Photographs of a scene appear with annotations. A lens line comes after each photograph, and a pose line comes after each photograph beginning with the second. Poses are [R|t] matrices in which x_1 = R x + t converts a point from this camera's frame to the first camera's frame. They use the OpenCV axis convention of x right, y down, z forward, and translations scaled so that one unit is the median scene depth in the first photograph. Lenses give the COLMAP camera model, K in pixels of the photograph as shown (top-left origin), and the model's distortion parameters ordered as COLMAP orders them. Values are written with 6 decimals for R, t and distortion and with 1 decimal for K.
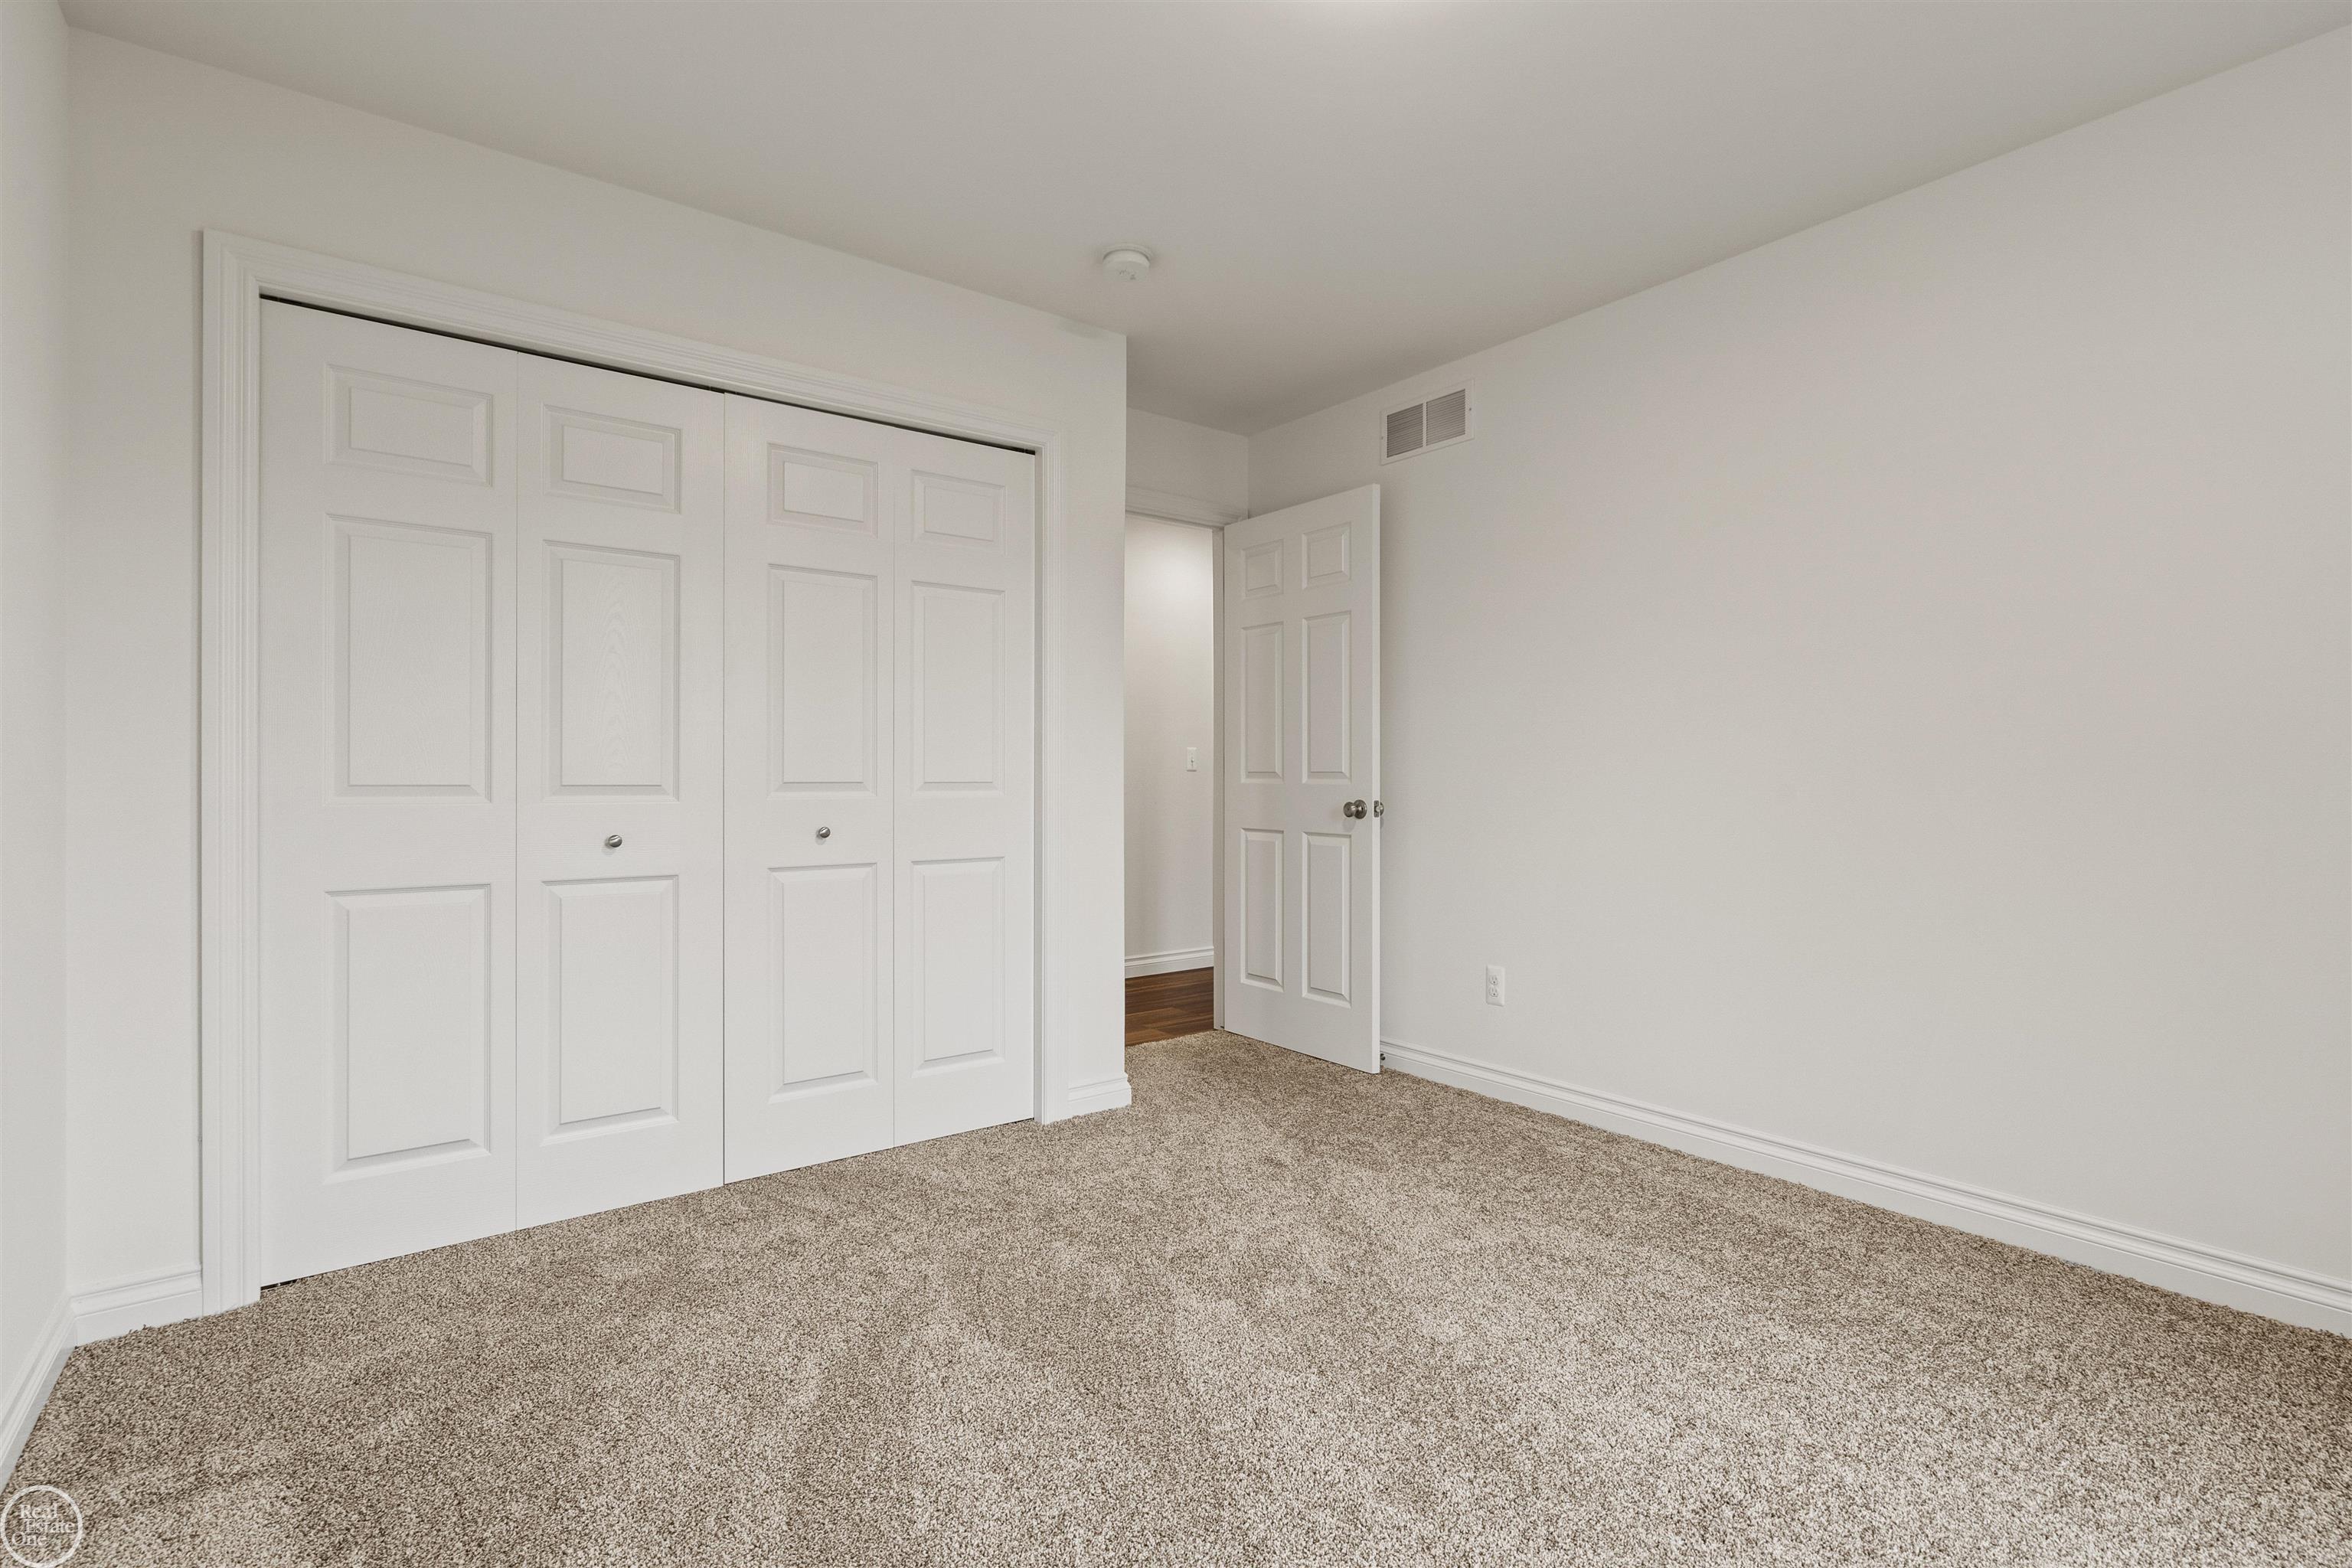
lens RADIAL K [[1071.2, 0, 1182.2], [0, 1071.2, 771.6], [0, 0, 1]] dist [-0.006586, 0.001954]
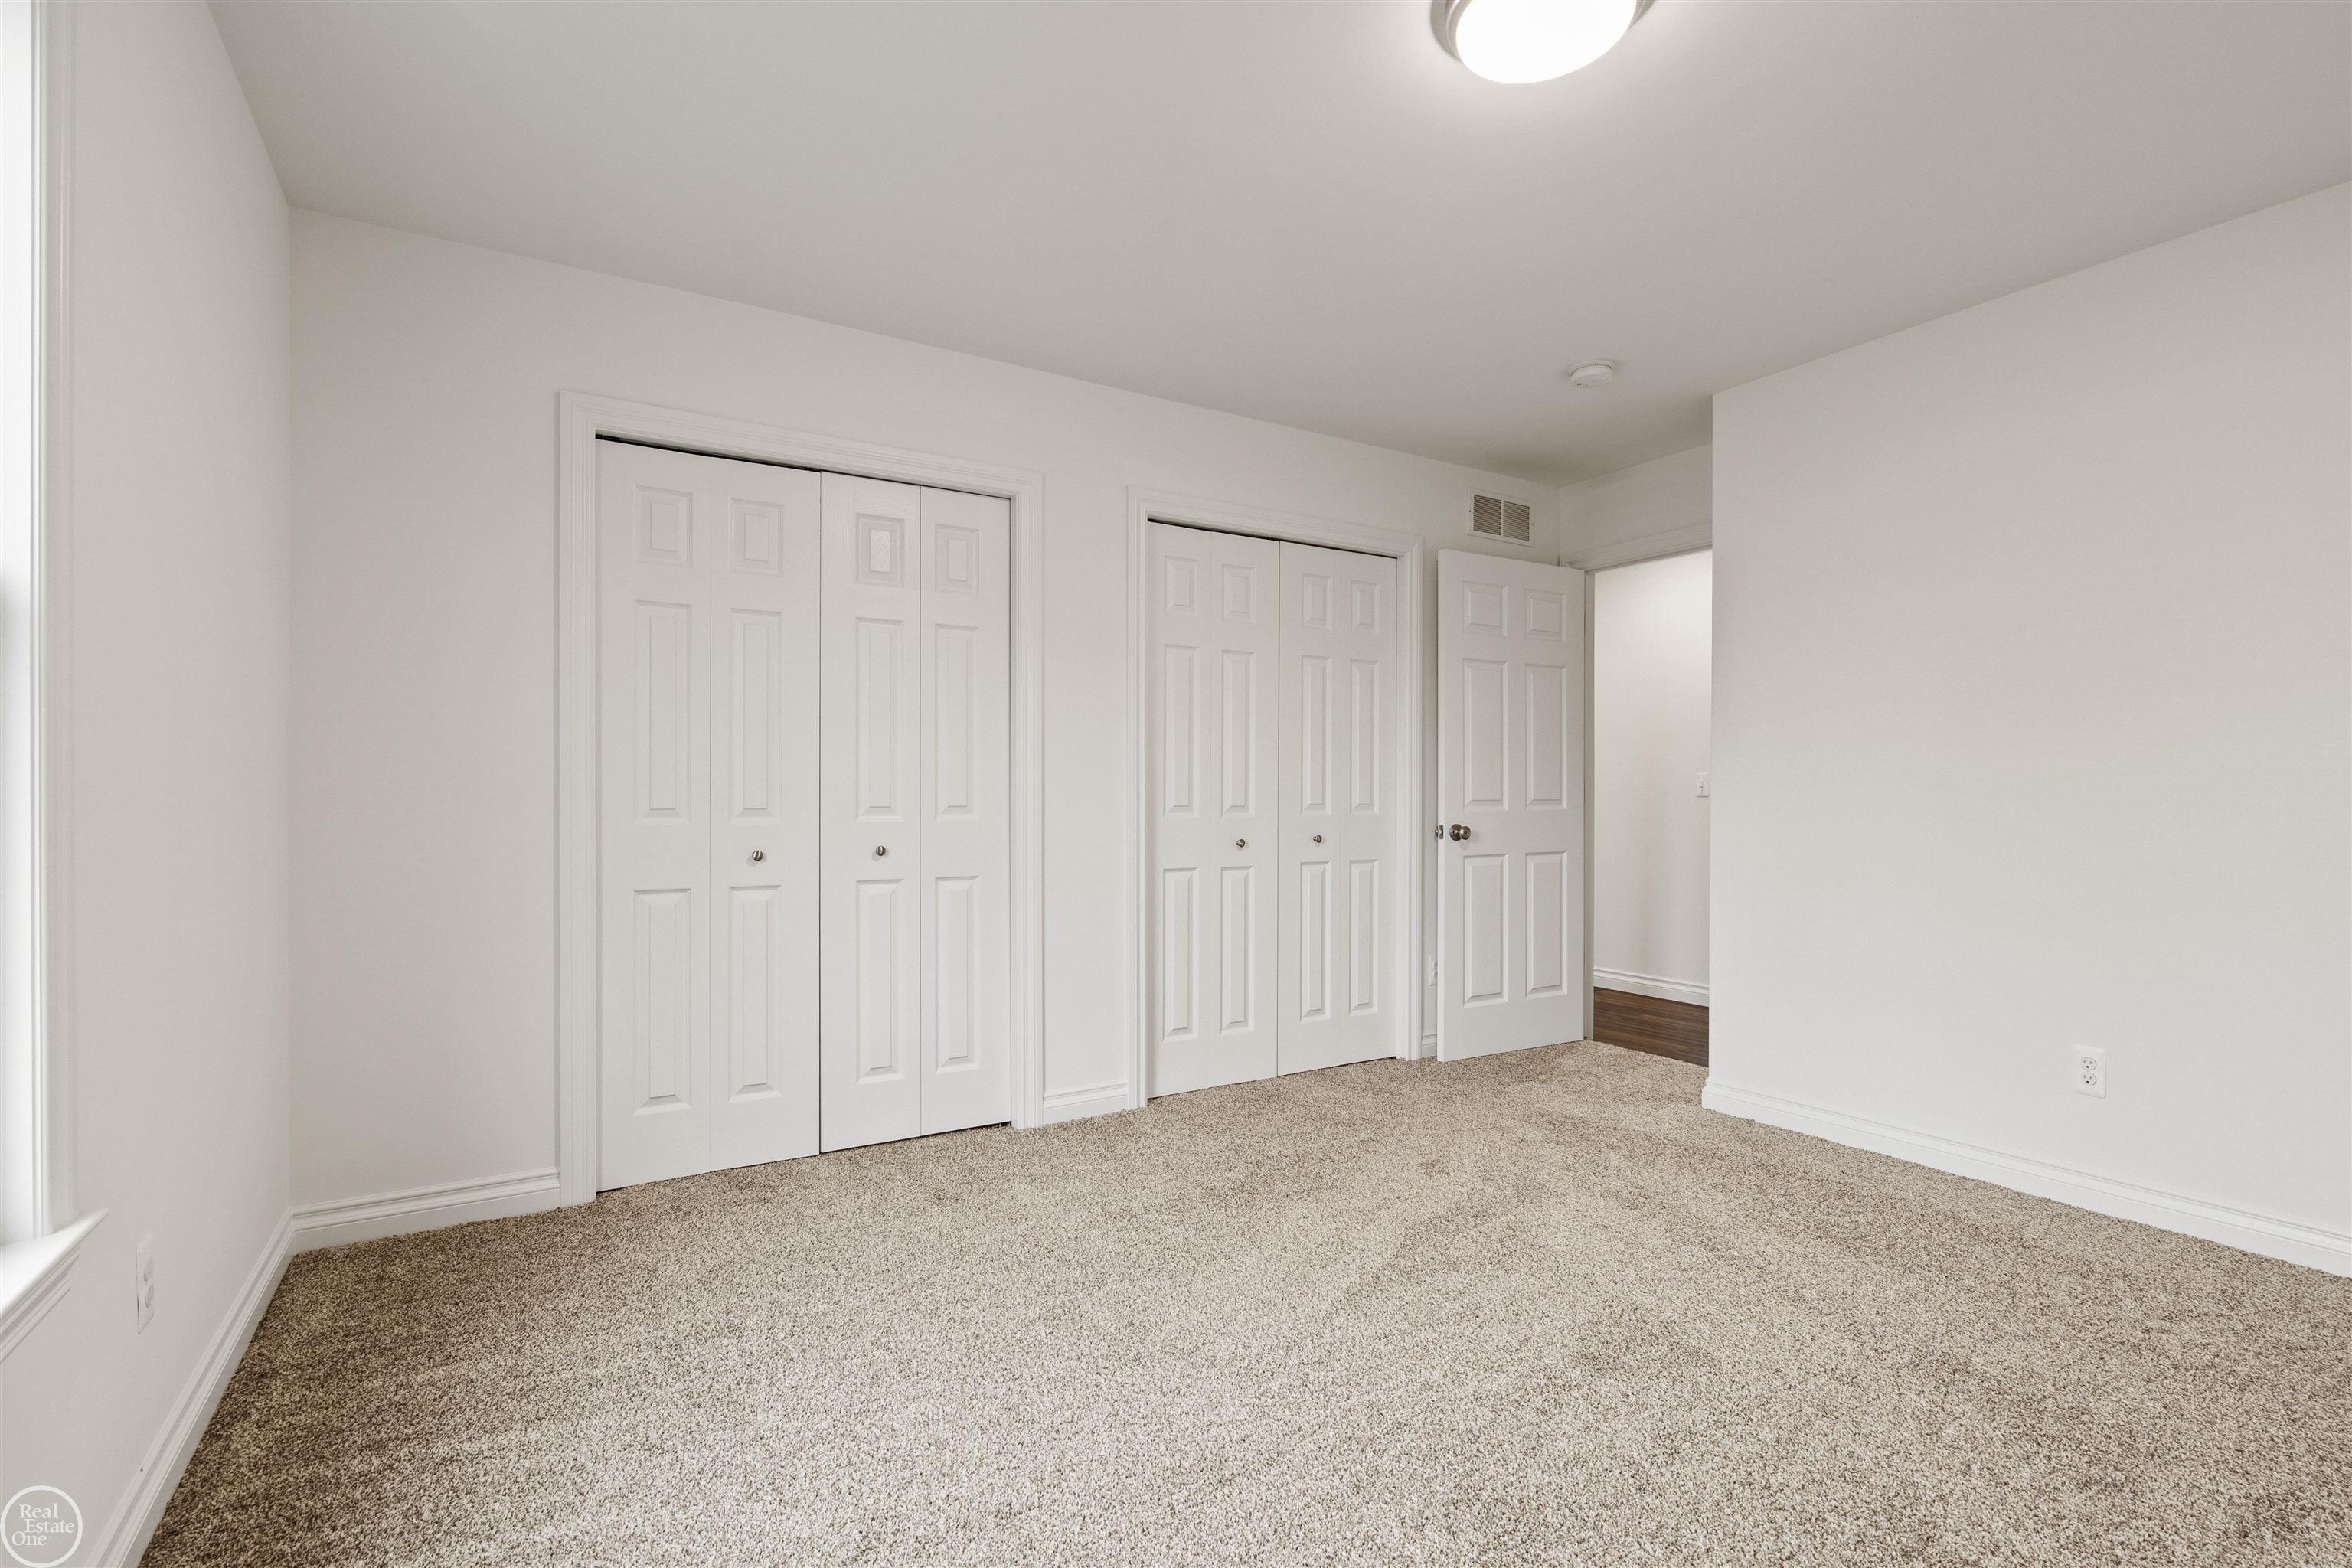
lens RADIAL K [[914.6, 0, 1157.6], [0, 914.6, 793.6], [0, 0, 1]] dist [0.000344, 0.000275]
pose [[0.982562, -0.003962, -0.185893, 0.150728], [0.003571, 0.999991, -0.002438, -0.000334], [0.185901, 0.001732, 0.982567, 0.115018]]
